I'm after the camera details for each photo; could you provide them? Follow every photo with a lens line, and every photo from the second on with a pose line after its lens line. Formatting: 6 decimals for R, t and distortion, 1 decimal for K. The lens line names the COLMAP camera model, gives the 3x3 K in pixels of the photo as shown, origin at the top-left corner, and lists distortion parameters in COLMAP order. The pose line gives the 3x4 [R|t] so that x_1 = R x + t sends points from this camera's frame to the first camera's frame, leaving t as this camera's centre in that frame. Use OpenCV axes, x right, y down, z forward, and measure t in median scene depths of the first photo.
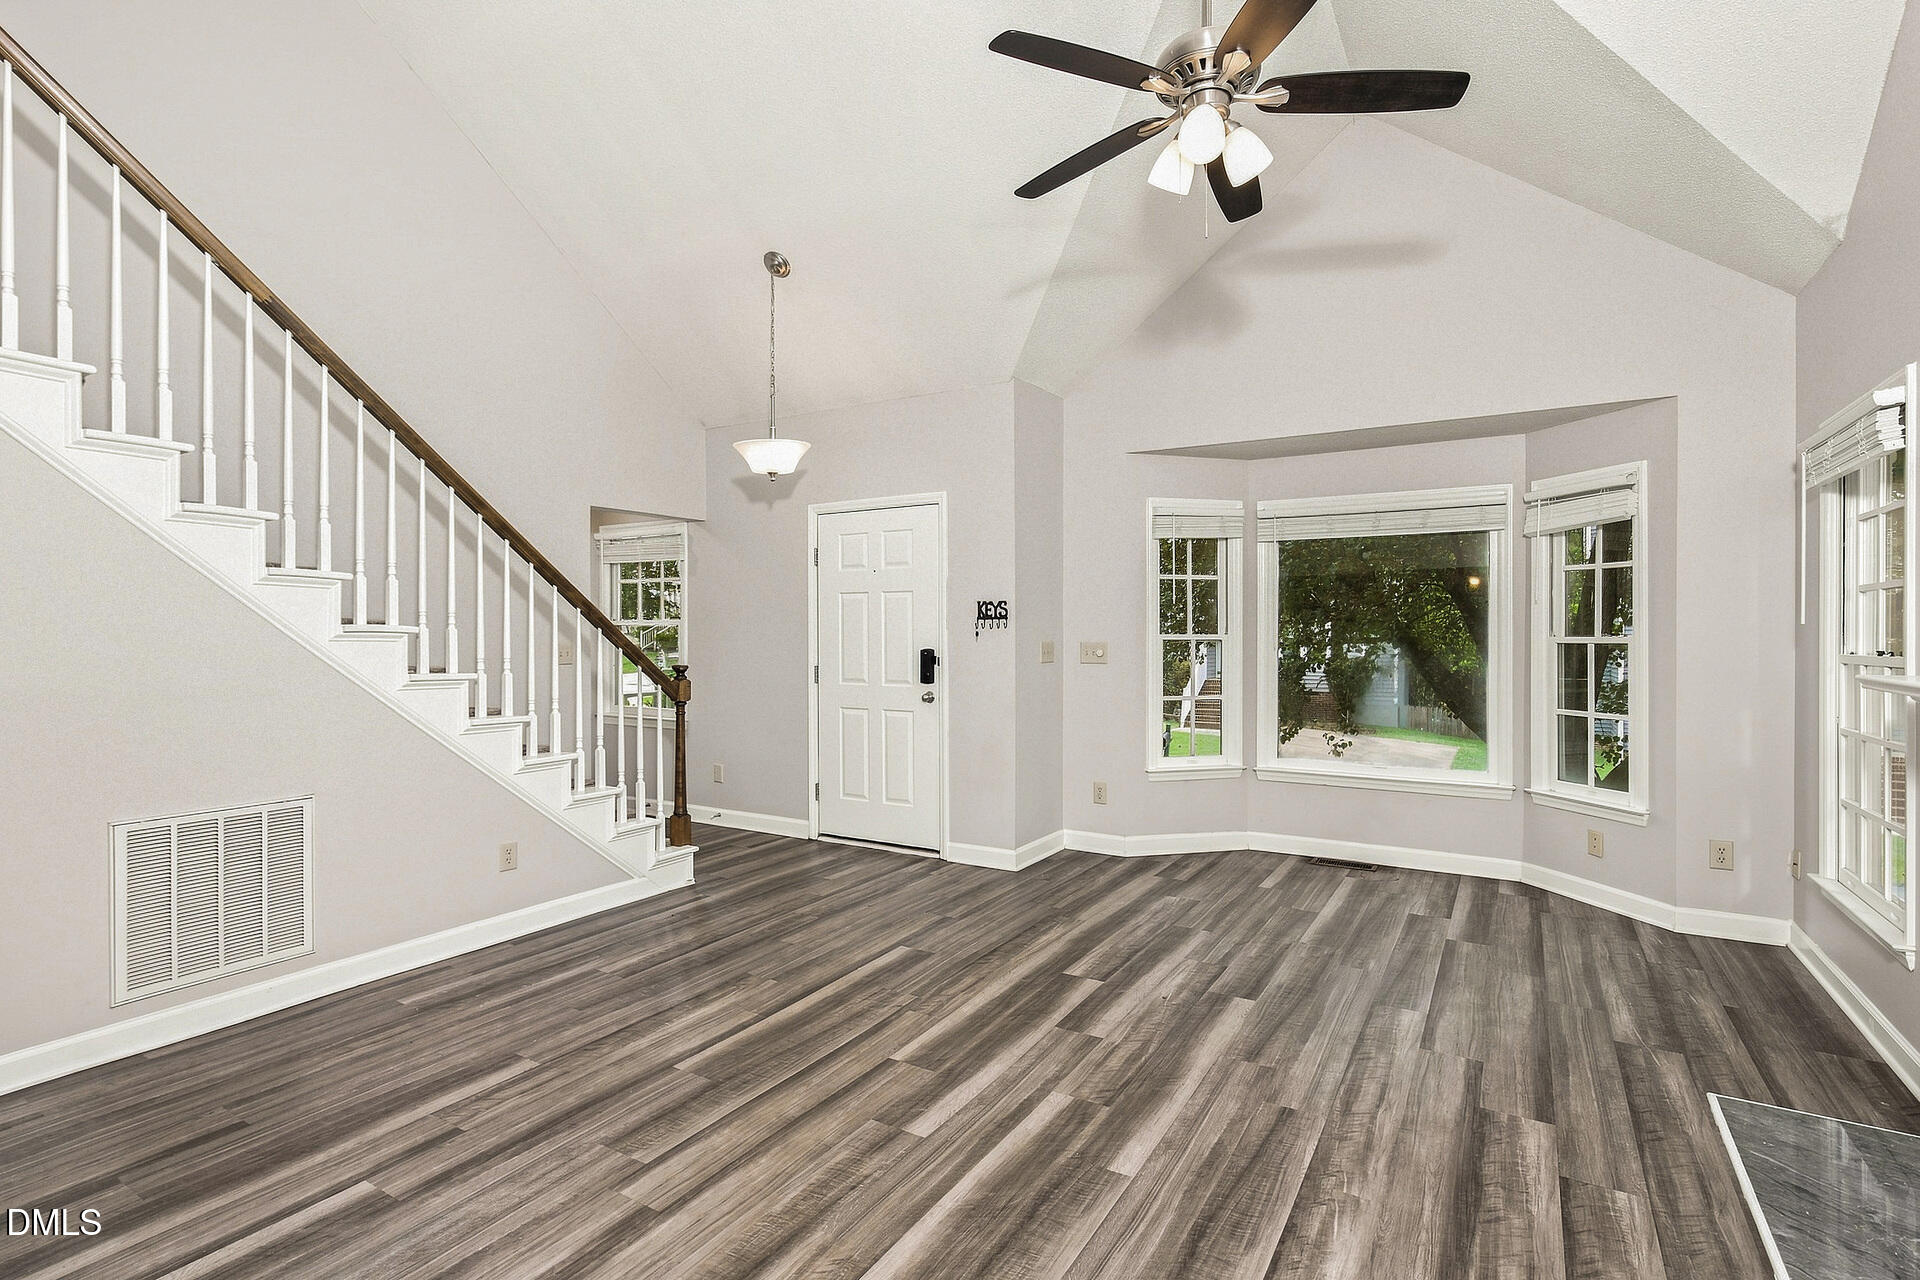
lens RADIAL K [[917.8, 0, 967.8], [0, 917.8, 641.3], [0, 0, 1]] dist [-0.002035, 0.000195]
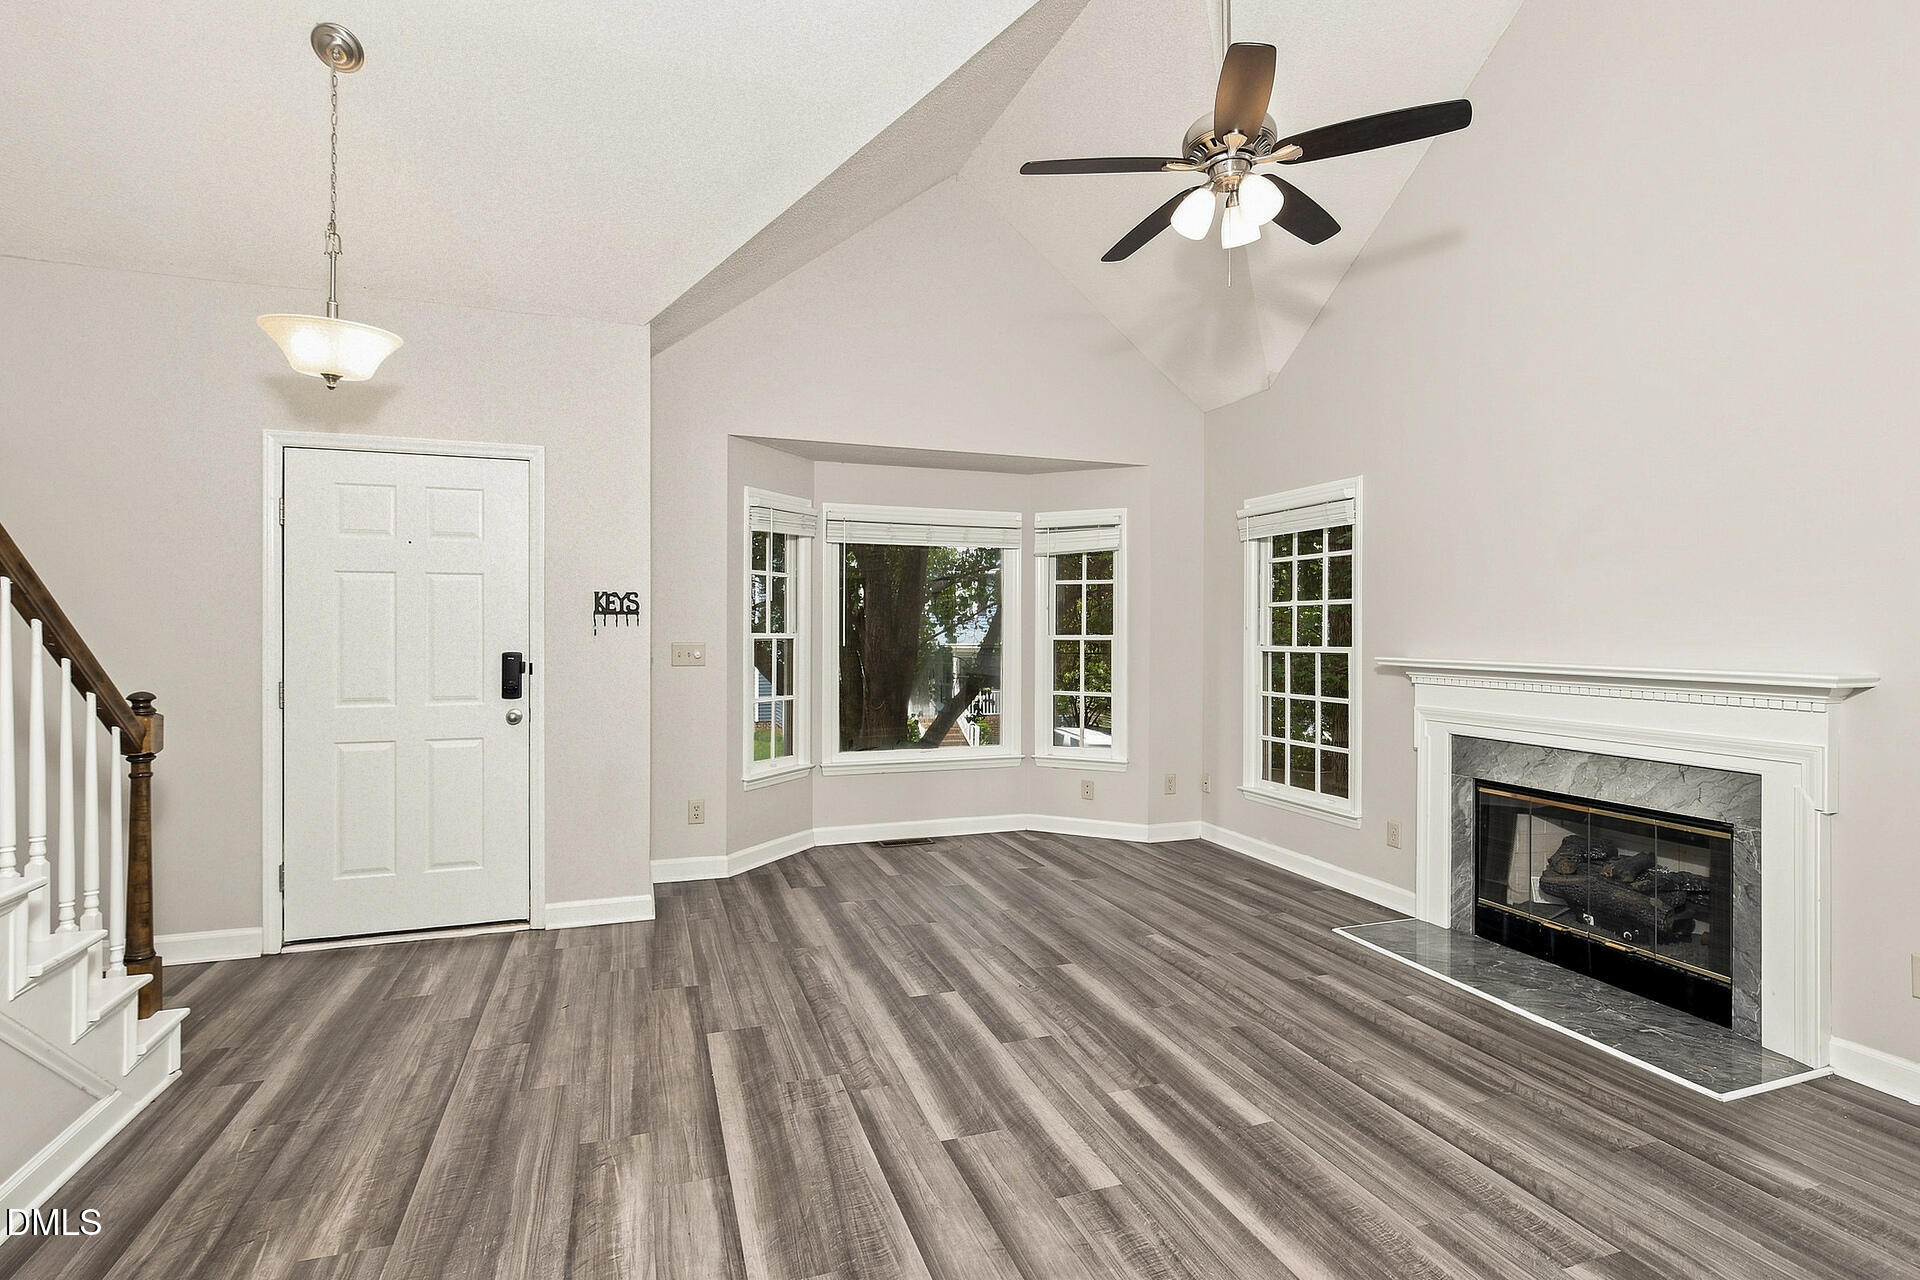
lens RADIAL K [[915.7, 0, 955.9], [0, 915.7, 634.1], [0, 0, 1]] dist [-0.002649, -0.000192]
pose [[0.636449, -0.000657, 0.771319, -0.608461], [0.006635, 0.999967, -0.004623, -0.001346], [-0.771290, 0.008060, 0.636432, 0.388944]]
